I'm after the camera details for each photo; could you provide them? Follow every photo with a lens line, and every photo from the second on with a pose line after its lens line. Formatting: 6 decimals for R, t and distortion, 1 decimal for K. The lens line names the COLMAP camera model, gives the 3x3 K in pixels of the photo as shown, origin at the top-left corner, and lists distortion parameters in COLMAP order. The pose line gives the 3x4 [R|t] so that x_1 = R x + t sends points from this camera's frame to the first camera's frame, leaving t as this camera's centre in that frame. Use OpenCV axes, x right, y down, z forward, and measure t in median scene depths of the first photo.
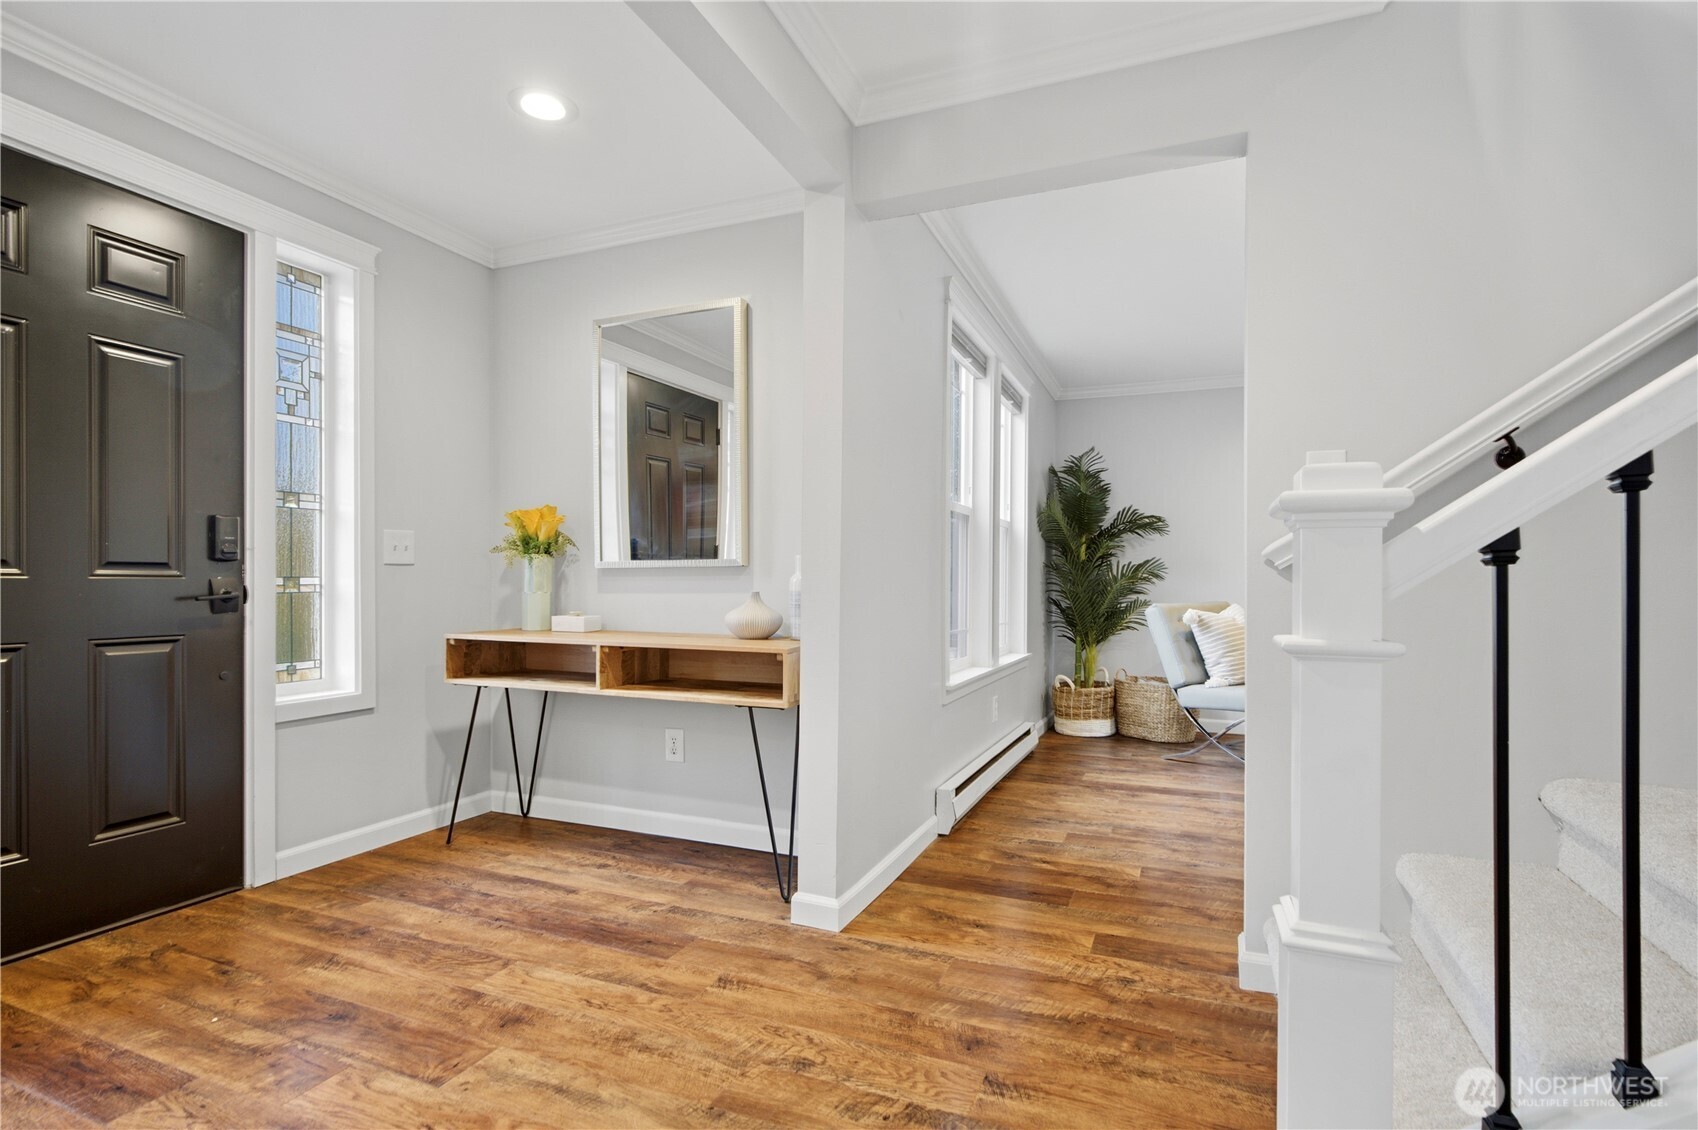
lens RADIAL K [[848.2, 0, 840.8], [0, 848.2, 583.5], [0, 0, 1]] dist [0.006267, 0.000363]
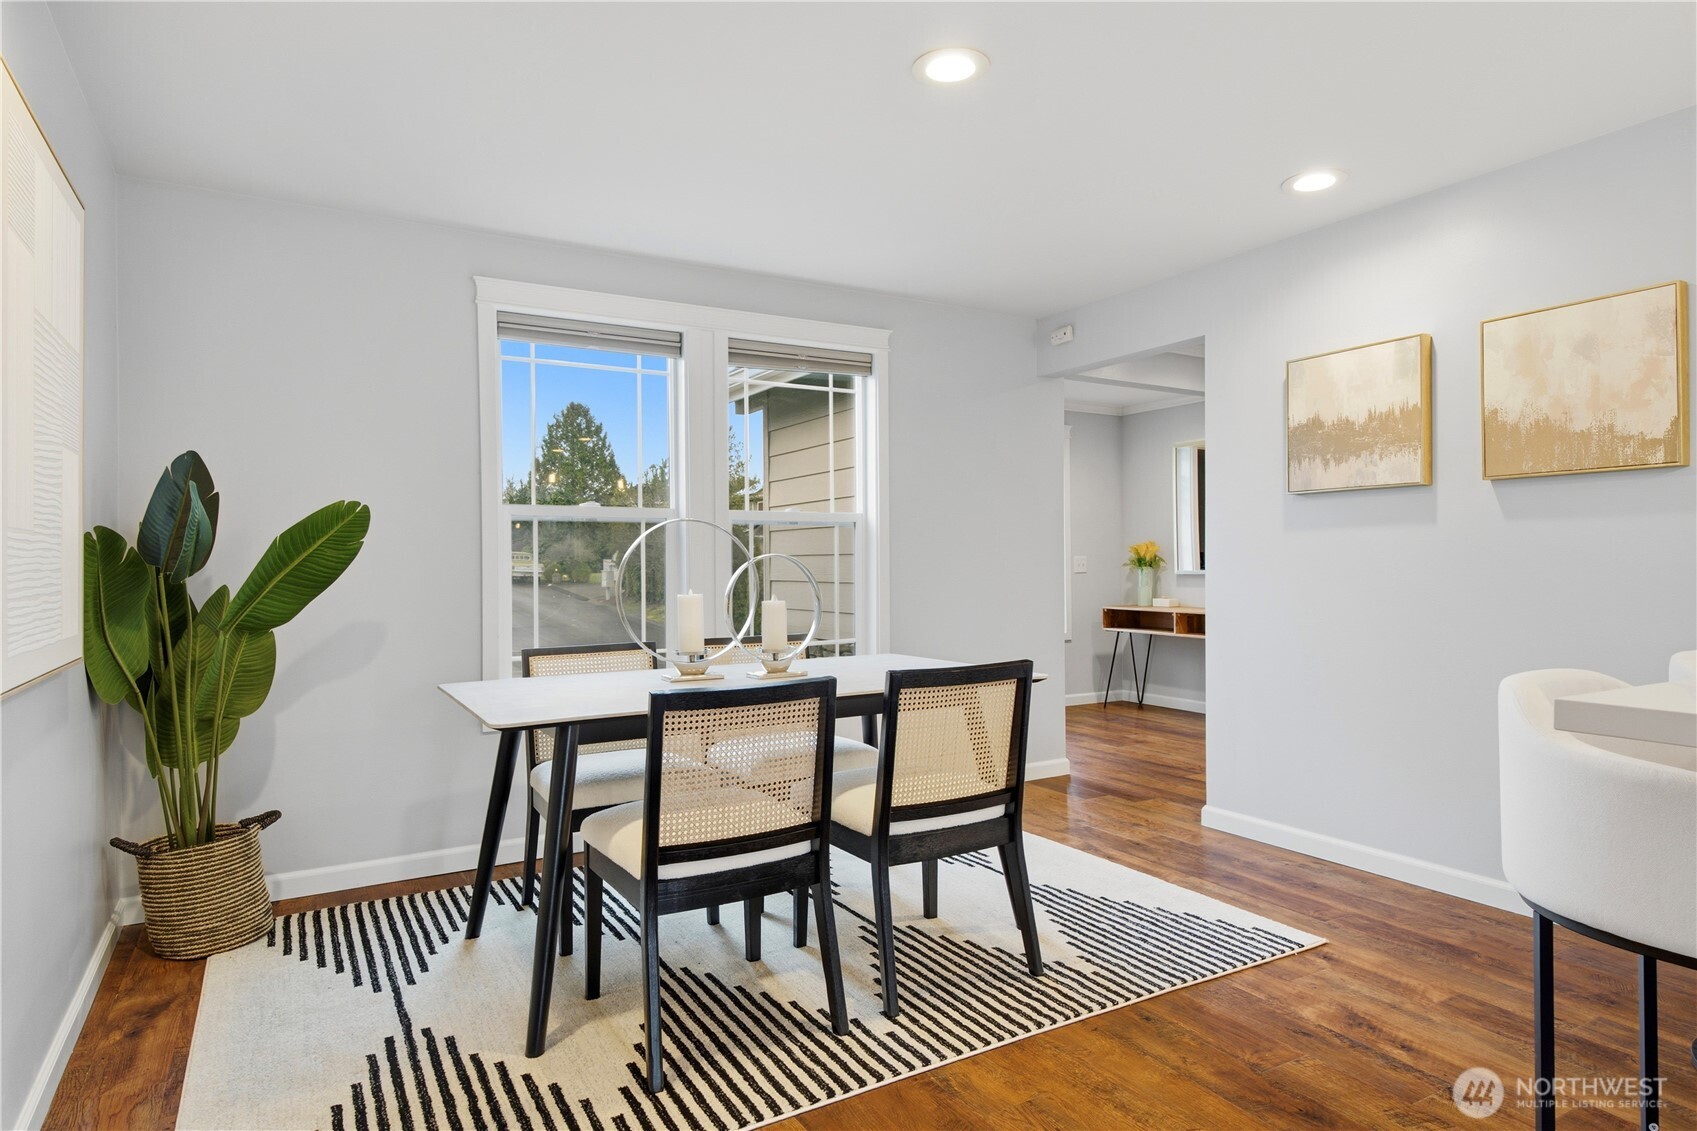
lens RADIAL K [[963.8, 0, 852.7], [0, 963.8, 559.7], [0, 0, 1]] dist [0.001410, 0.000353]
pose [[0.802828, -0.012249, -0.596085, 0.426335], [0.007961, 0.999920, -0.009825, -0.034592], [0.596157, 0.003142, 0.802861, -1.186873]]
